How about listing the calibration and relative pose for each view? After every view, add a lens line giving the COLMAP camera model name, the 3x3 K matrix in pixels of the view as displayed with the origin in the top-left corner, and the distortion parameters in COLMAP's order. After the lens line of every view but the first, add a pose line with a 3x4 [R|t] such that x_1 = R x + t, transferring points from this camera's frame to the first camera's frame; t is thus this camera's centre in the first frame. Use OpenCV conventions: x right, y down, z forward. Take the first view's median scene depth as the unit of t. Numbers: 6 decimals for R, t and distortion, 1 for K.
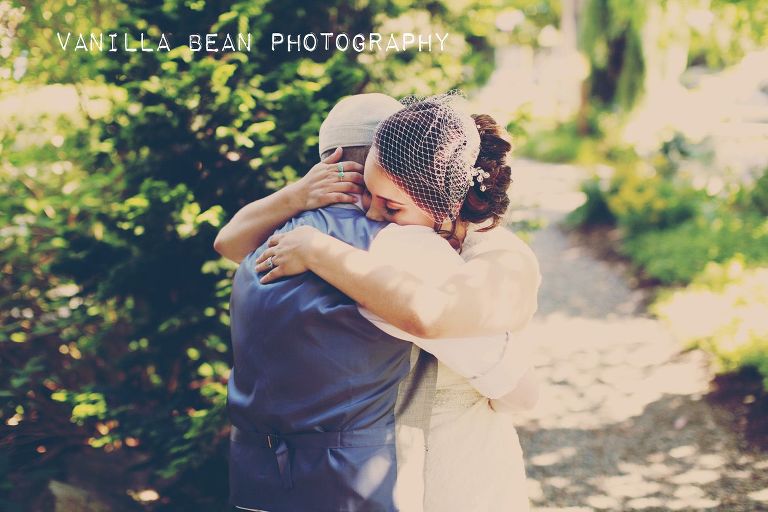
lens RADIAL K [[1117.9, 0, 371.8], [0, 1117.9, 256.0], [0, 0, 1]] dist [-0.198783, 0.490406]
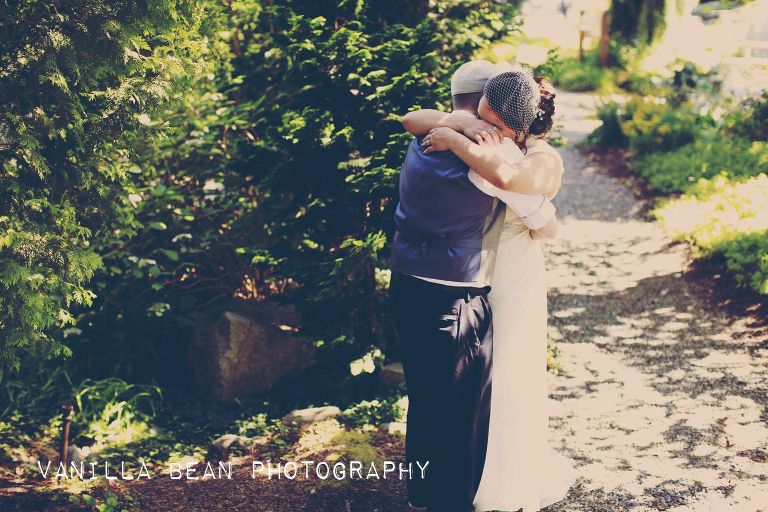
lens RADIAL K [[1117.9, 0, 371.8], [0, 1117.9, 256.0], [0, 0, 1]] dist [-0.198783, 0.490406]
pose [[0.999714, 0.012680, -0.020292, -0.047405], [-0.011233, 0.997491, 0.069902, 0.016906], [0.021127, -0.069654, 0.997347, -0.336755]]
